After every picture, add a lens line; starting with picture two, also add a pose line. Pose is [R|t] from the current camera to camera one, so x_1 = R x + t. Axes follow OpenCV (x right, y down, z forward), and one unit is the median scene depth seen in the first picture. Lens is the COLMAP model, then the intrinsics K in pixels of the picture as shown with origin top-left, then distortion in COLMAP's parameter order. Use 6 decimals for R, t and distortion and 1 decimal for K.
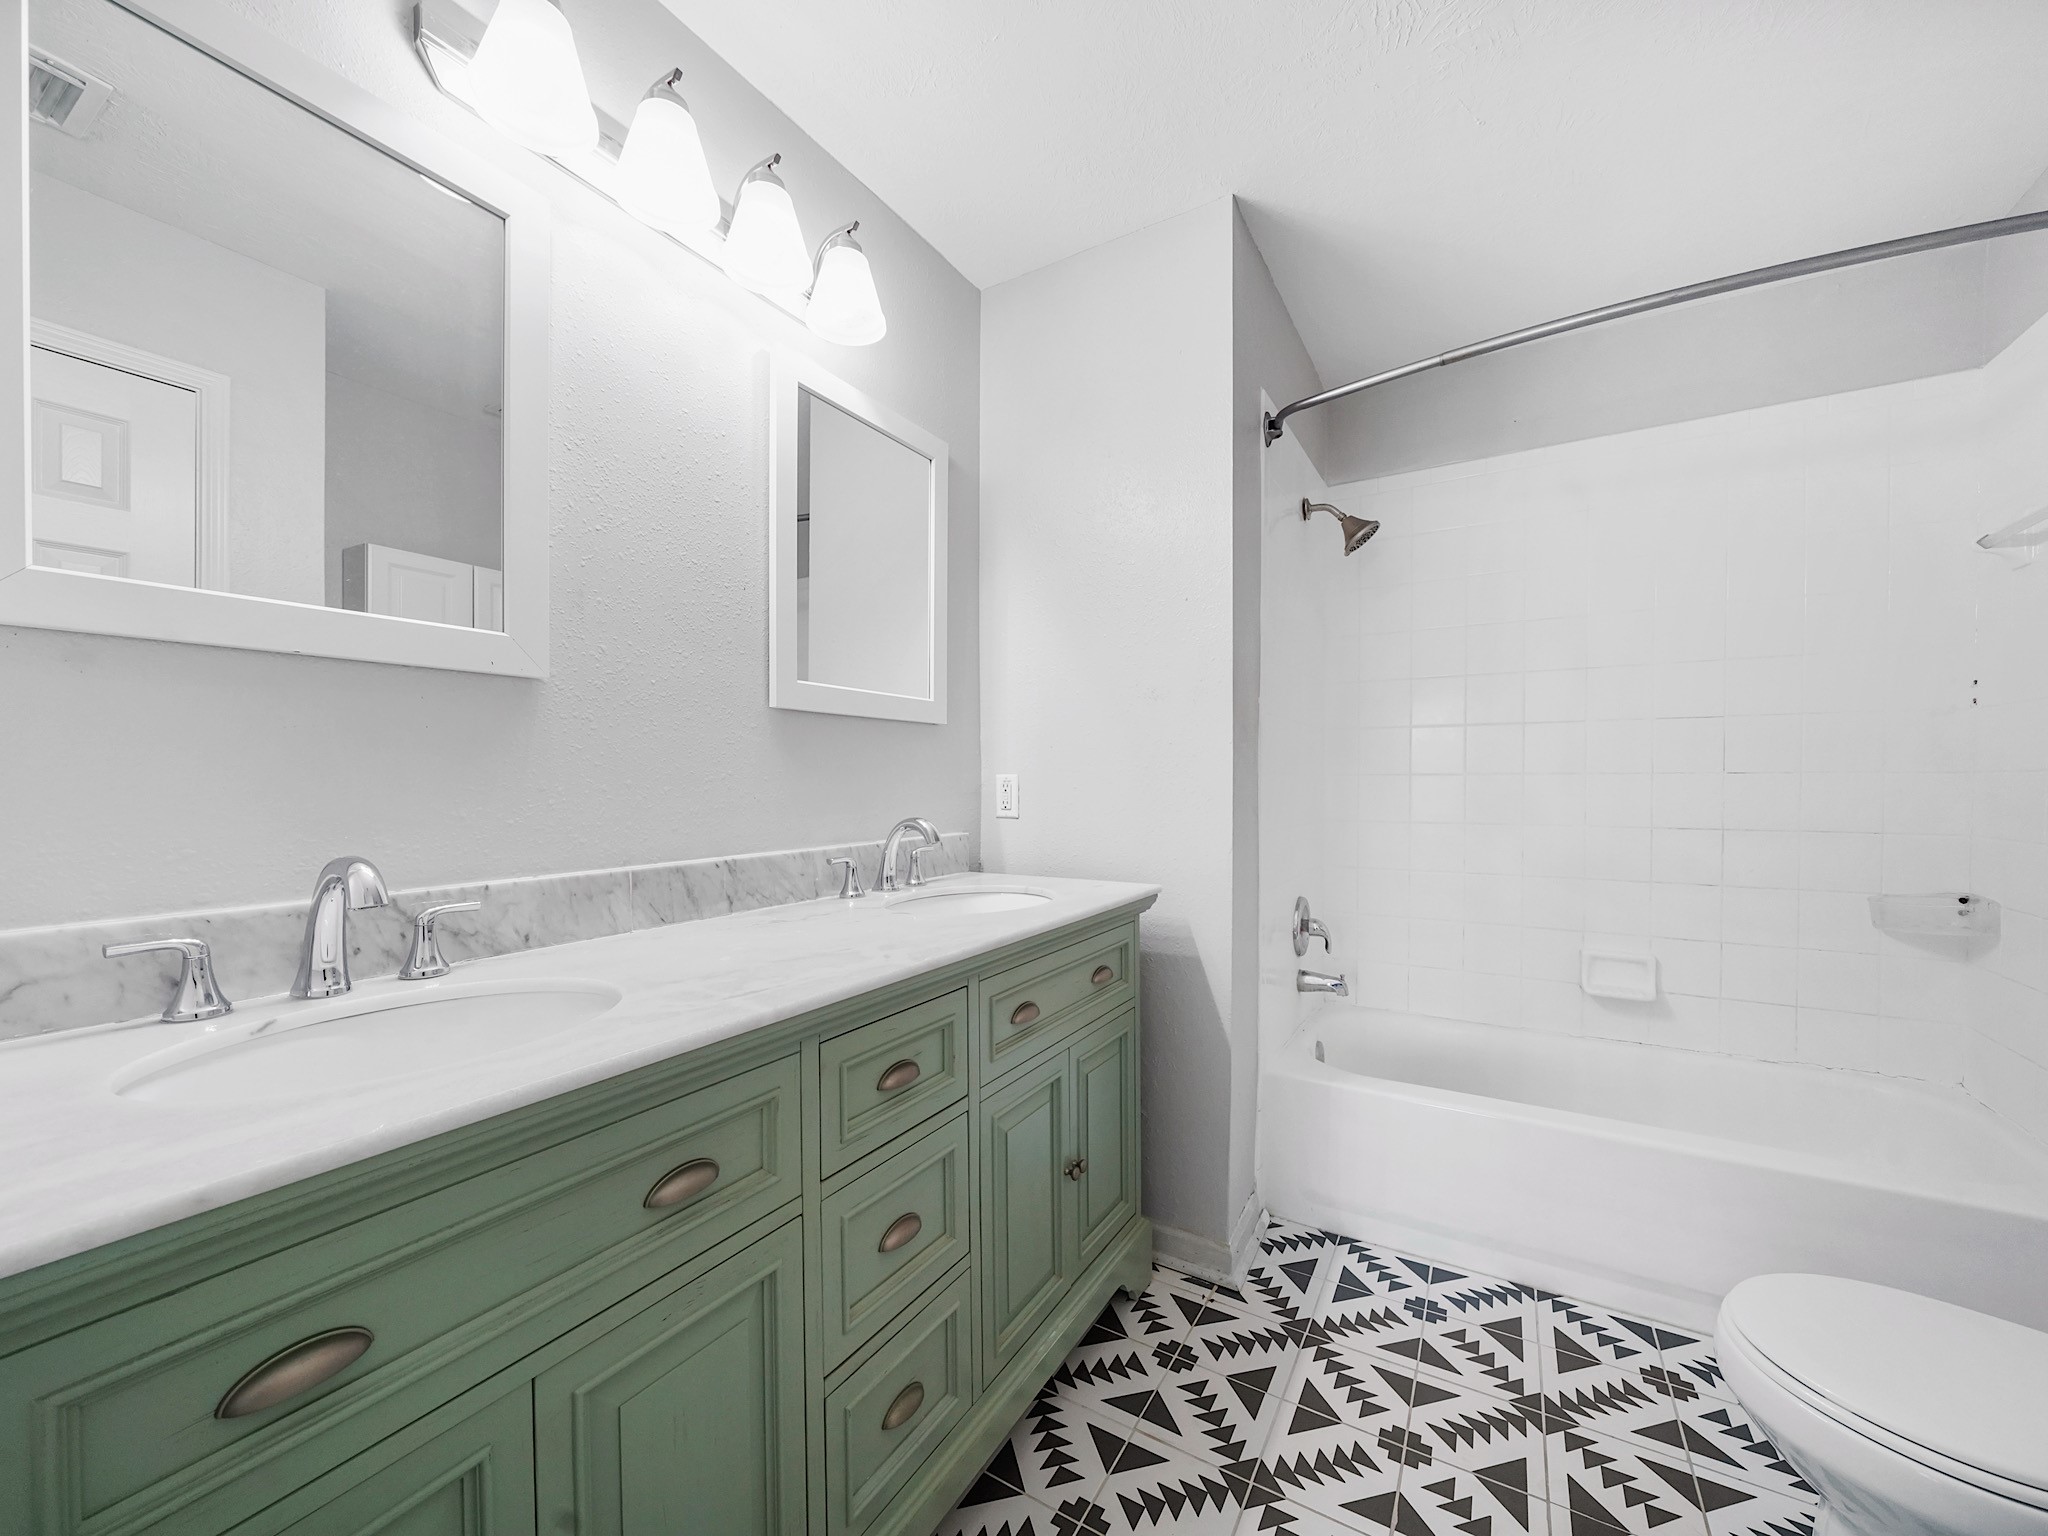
lens RADIAL K [[797.2, 0, 1022.2], [0, 797.2, 774.4], [0, 0, 1]] dist [-0.007509, 0.000032]
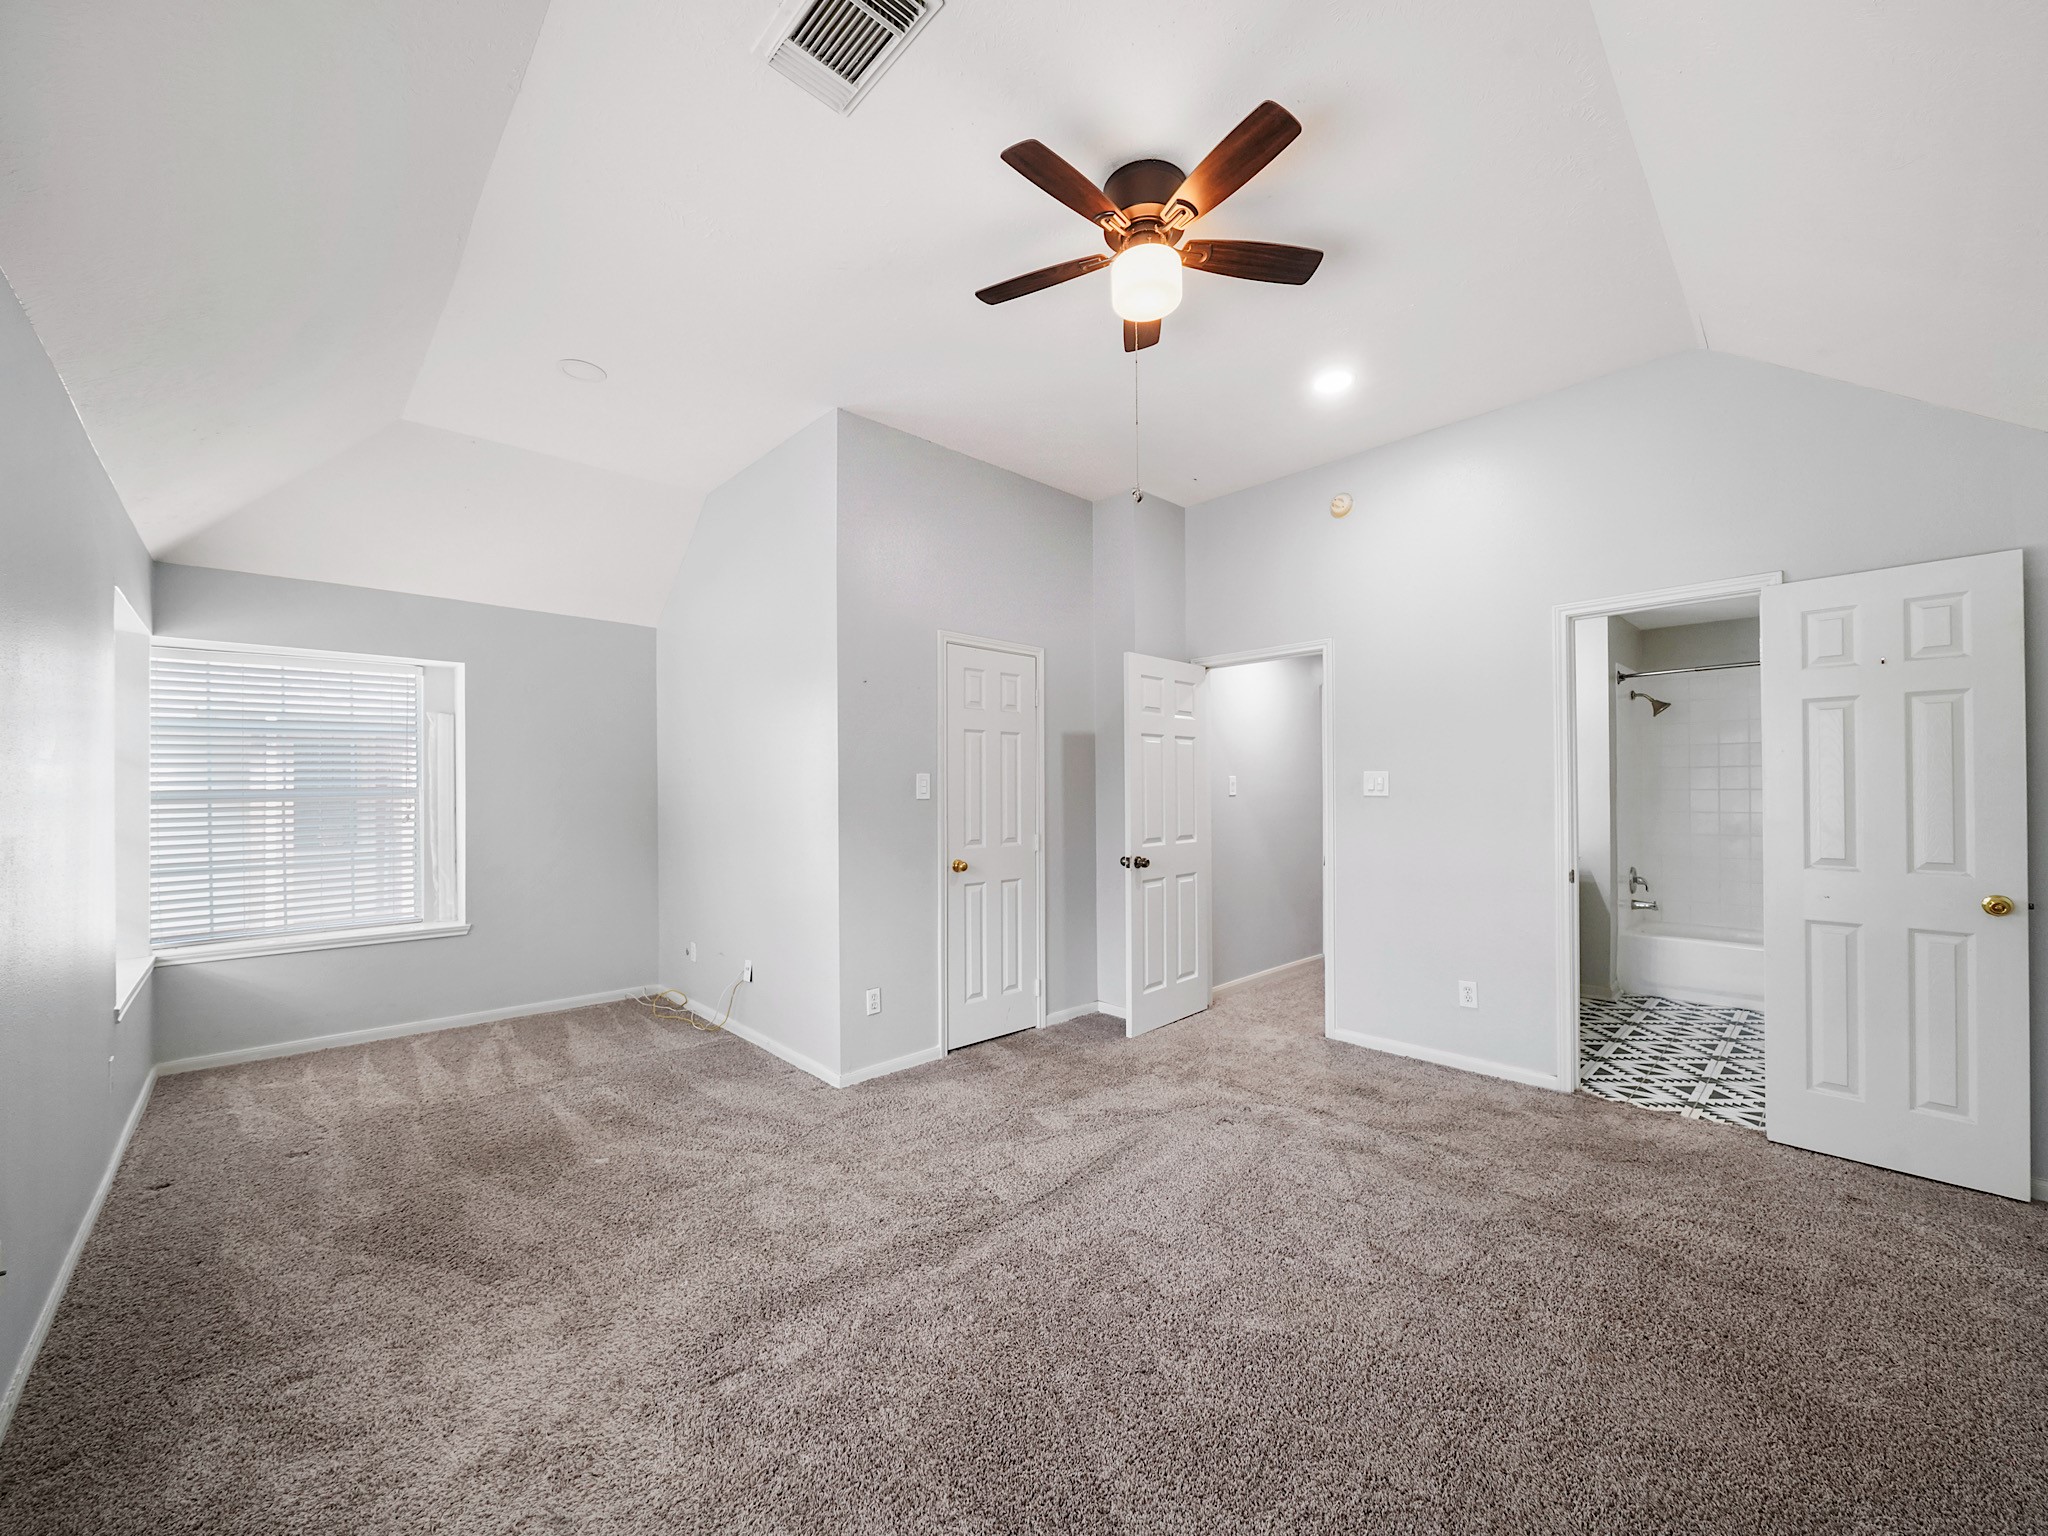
lens RADIAL K [[797.2, 0, 1028.4], [0, 797.2, 776.5], [0, 0, 1]] dist [-0.007509, 0.000032]
pose [[0.965564, -0.006569, -0.260082, -0.722151], [0.001711, 0.999820, -0.018901, -0.063122], [0.260160, 0.017805, 0.965401, -1.632978]]
